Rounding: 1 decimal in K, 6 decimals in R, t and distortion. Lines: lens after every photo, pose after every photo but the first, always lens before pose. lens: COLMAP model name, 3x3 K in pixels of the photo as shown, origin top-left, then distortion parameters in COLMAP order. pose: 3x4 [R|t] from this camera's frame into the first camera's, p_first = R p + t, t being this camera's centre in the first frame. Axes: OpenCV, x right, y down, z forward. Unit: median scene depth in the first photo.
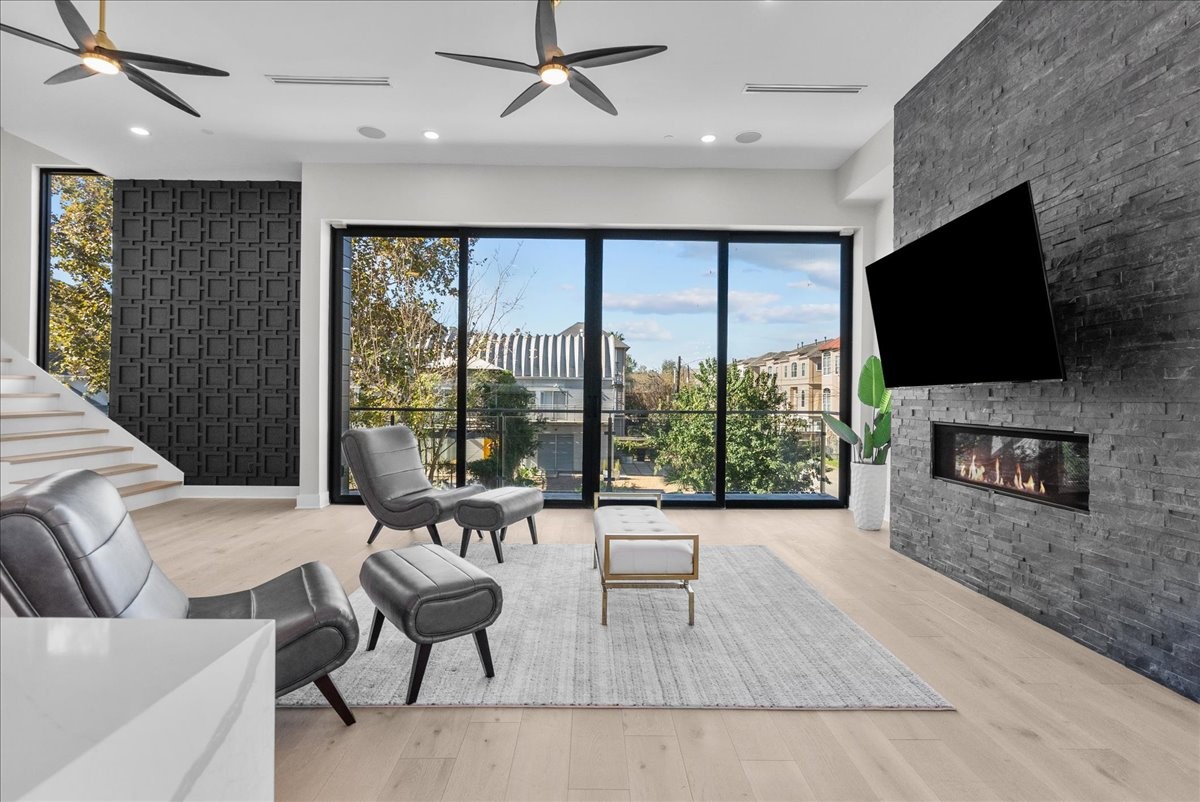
lens RADIAL K [[550.3, 0, 603.0], [0, 550.3, 395.7], [0, 0, 1]] dist [-0.005612, 0.001046]
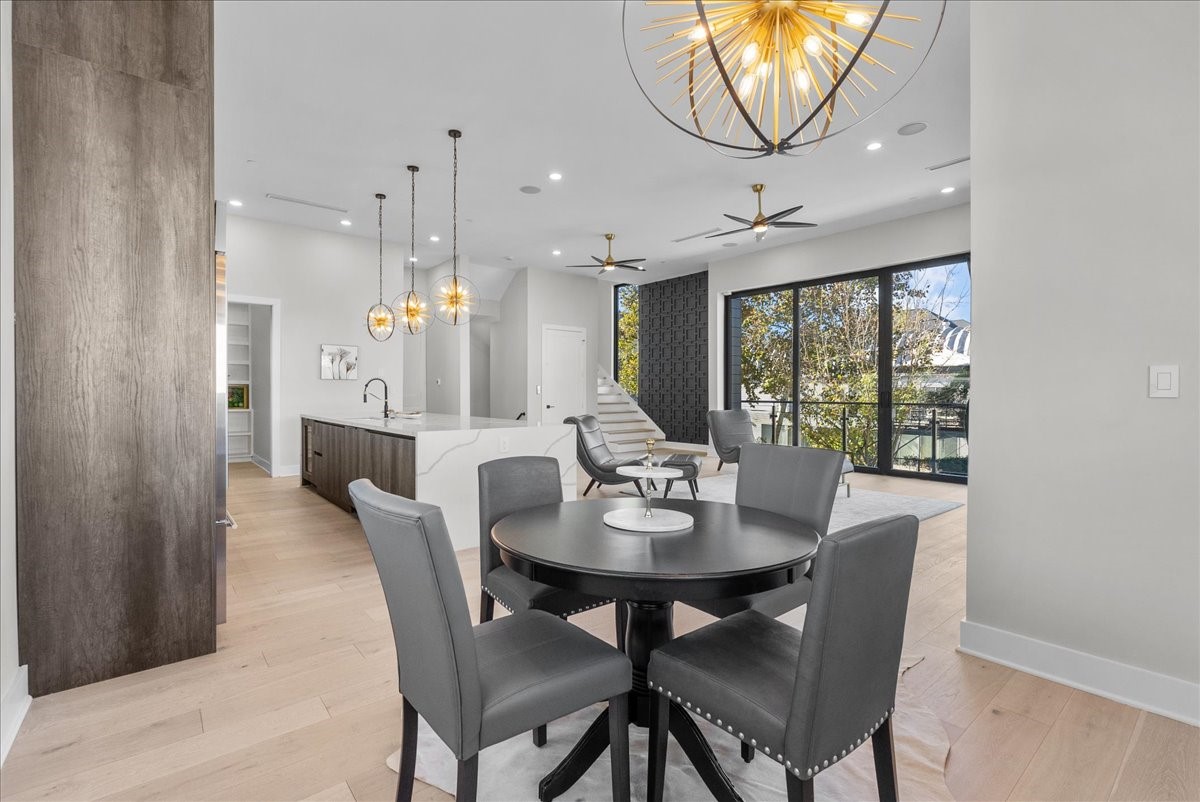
lens RADIAL K [[550.3, 0, 597.2], [0, 550.3, 398.0], [0, 0, 1]] dist [-0.005612, 0.001046]
pose [[0.624505, -0.000704, -0.781021, 0.695992], [0.004101, 0.999989, 0.002378, 0.010445], [0.781010, -0.004687, 0.624501, -0.445864]]
